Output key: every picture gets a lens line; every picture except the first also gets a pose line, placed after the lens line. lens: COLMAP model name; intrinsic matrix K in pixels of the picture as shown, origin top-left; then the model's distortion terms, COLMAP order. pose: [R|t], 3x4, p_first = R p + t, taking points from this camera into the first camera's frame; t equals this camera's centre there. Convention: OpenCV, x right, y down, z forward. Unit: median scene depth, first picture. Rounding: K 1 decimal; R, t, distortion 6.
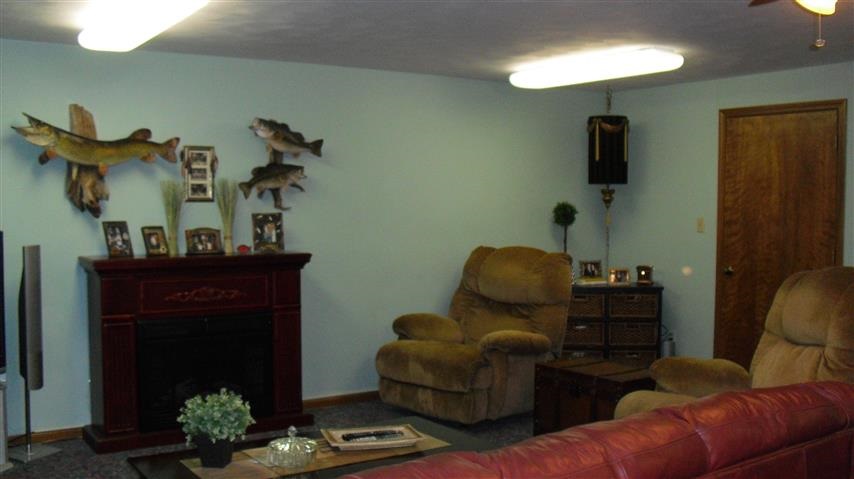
lens RADIAL K [[899.3, 0, 427.0], [0, 899.3, 239.5], [0, 0, 1]] dist [-0.190480, 0.190019]
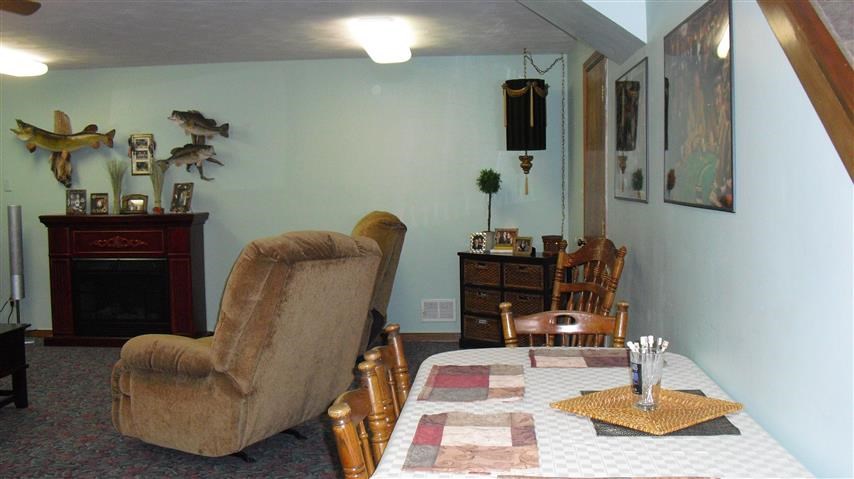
lens RADIAL K [[899.3, 0, 427.0], [0, 899.3, 239.5], [0, 0, 1]] dist [-0.190480, 0.190019]
pose [[0.782510, 0.031233, -0.621854, 0.921099], [-0.013399, 0.999355, 0.033332, 0.004949], [0.622493, -0.017750, 0.782424, 0.212709]]
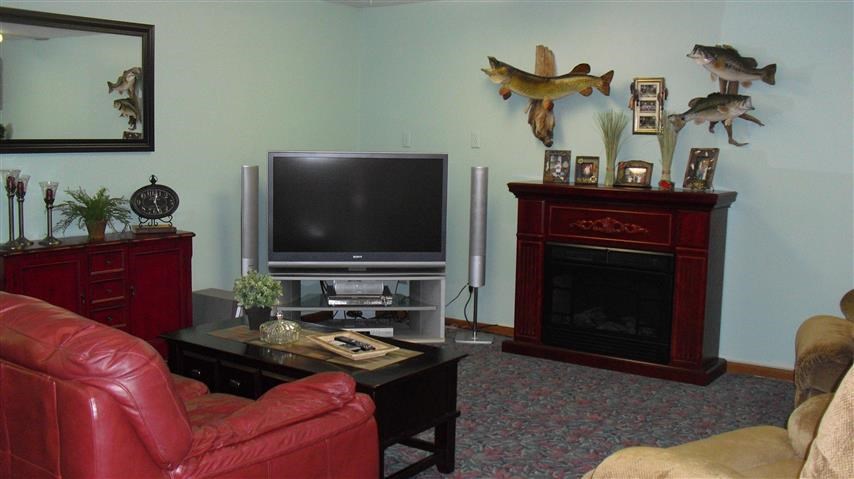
lens RADIAL K [[899.3, 0, 427.0], [0, 899.3, 239.5], [0, 0, 1]] dist [-0.190480, 0.190019]
pose [[0.348827, 0.113169, -0.930329, 0.586207], [-0.054669, 0.993449, 0.100349, -0.012014], [0.935591, 0.015856, 0.352728, 0.423227]]
